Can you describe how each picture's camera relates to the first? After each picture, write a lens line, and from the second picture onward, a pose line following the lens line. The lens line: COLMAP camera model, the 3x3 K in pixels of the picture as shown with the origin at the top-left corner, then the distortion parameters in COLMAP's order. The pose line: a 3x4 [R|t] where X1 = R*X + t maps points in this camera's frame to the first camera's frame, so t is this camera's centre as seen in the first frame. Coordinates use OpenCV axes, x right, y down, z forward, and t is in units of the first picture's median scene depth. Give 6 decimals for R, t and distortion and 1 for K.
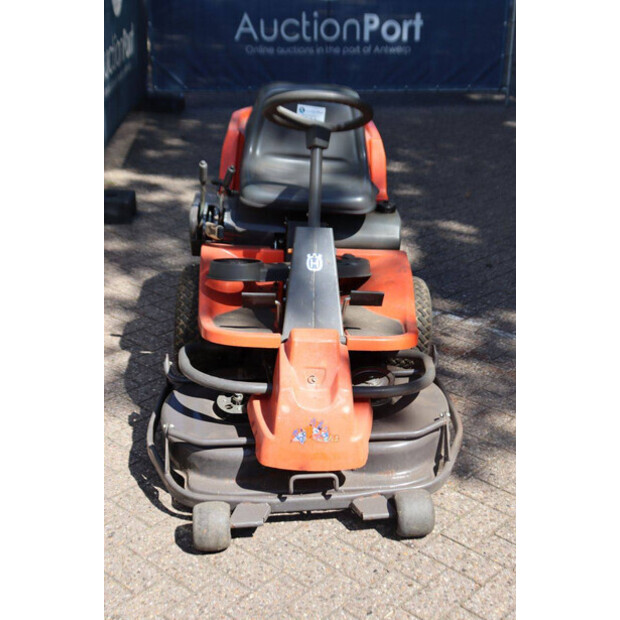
lens RADIAL K [[926.9, 0, 312.6], [0, 926.9, 309.6], [0, 0, 1]] dist [0.130312, 0.000000]
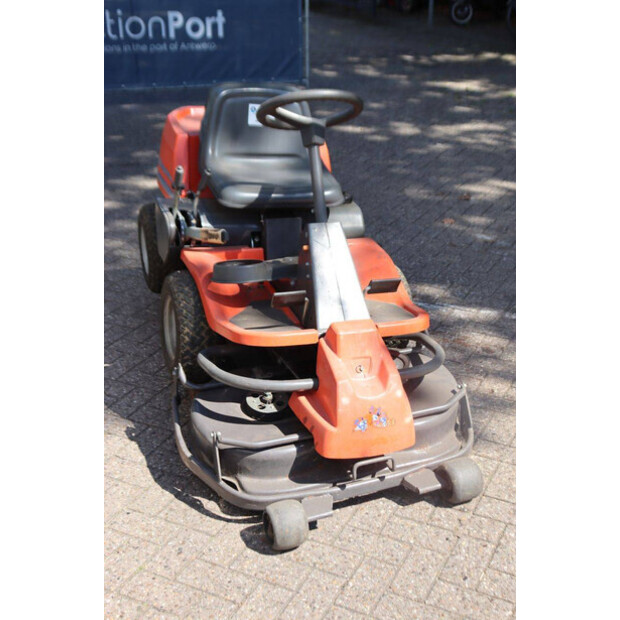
lens RADIAL K [[881.0, 0, 309.7], [0, 881.0, 312.8], [0, 0, 1]] dist [0.105199, 0.000000]
pose [[0.957714, -0.112608, 0.264770, -0.300213], [0.106565, 0.993612, 0.037123, -0.028960], [-0.267259, -0.007338, 0.963597, 0.063864]]
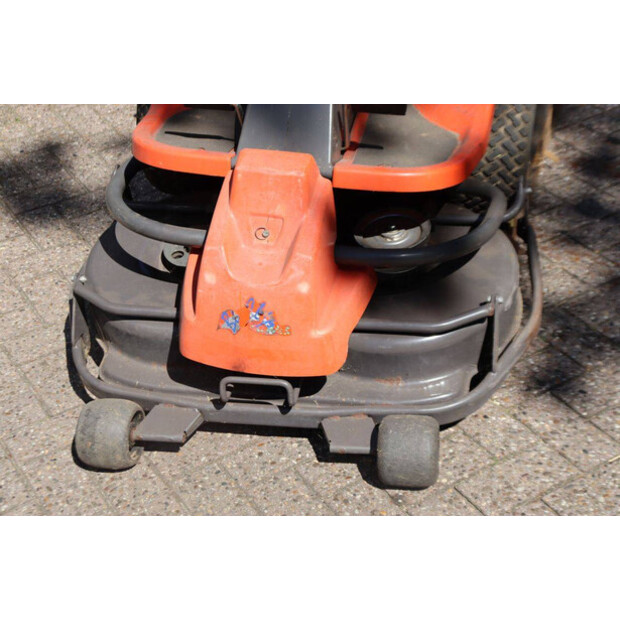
lens RADIAL K [[1096.9, 0, 307.8], [0, 1096.9, 308.3], [0, 0, 1]] dist [0.207143, 0.000000]
pose [[0.961181, 0.098355, -0.257792, 0.221092], [-0.036569, 0.971477, 0.234299, -0.049891], [0.273484, -0.215777, 0.937362, 0.290476]]
